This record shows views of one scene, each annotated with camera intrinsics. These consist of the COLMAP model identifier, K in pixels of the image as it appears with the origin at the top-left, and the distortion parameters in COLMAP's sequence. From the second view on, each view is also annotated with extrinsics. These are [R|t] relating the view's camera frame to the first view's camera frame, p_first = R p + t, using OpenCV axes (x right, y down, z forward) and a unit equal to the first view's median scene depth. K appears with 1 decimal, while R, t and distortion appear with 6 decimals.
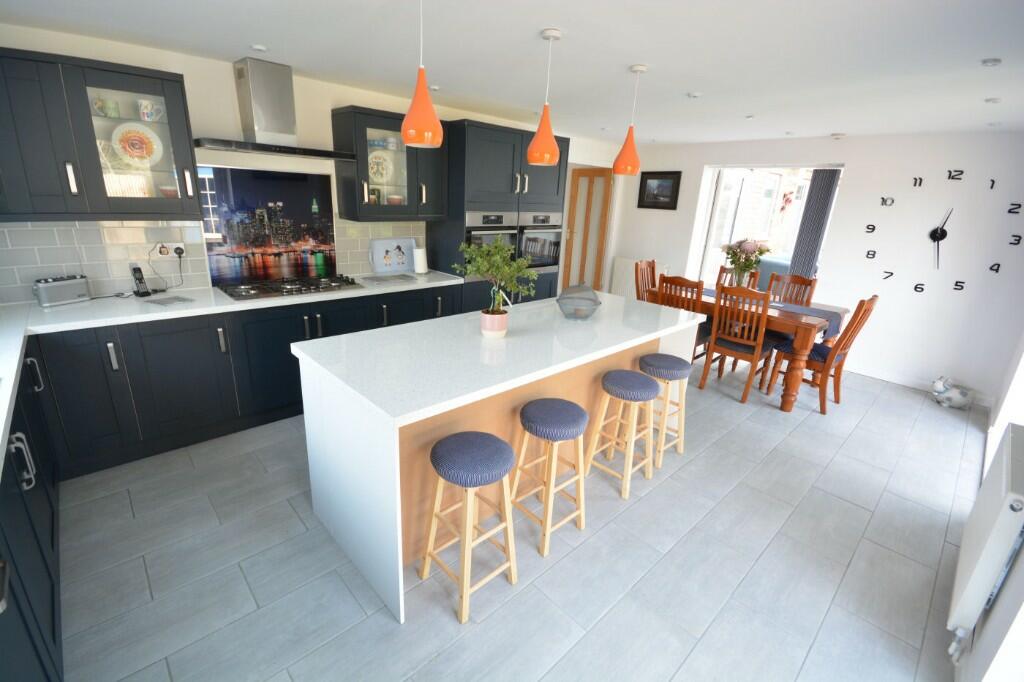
lens RADIAL K [[453.3, 0, 504.7], [0, 453.3, 339.1], [0, 0, 1]] dist [-0.001234, -0.001460]
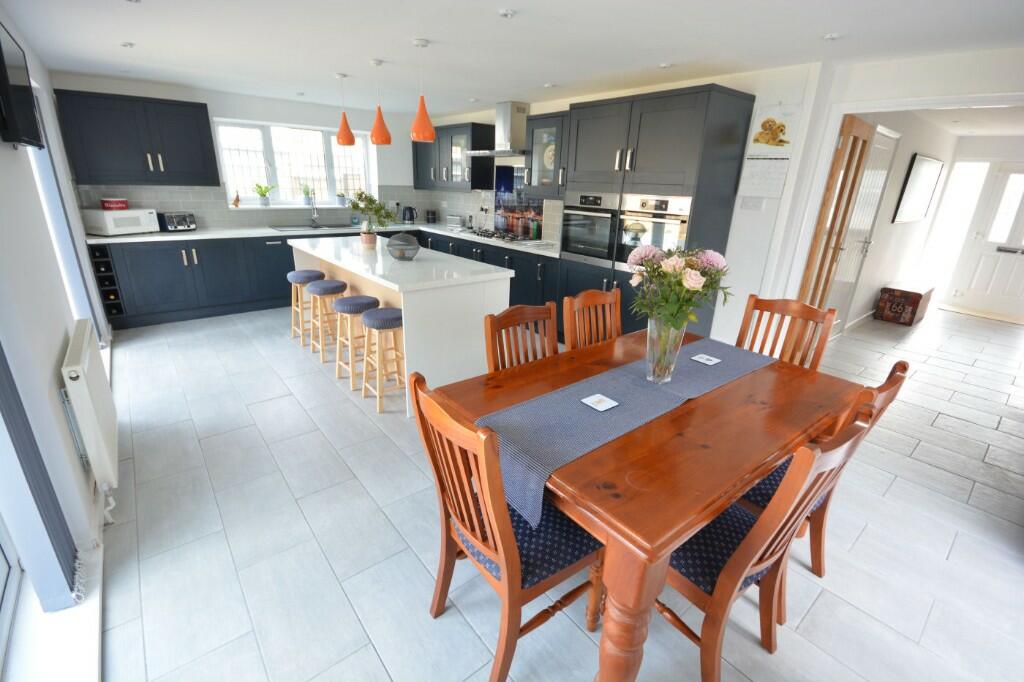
lens RADIAL K [[453.3, 0, 509.8], [0, 453.3, 338.0], [0, 0, 1]] dist [-0.001234, -0.001460]
pose [[-0.059428, 0.280133, -0.958120, 1.106723], [-0.340253, 0.896654, 0.283266, -0.241623], [0.938454, 0.342837, 0.042030, 1.004571]]
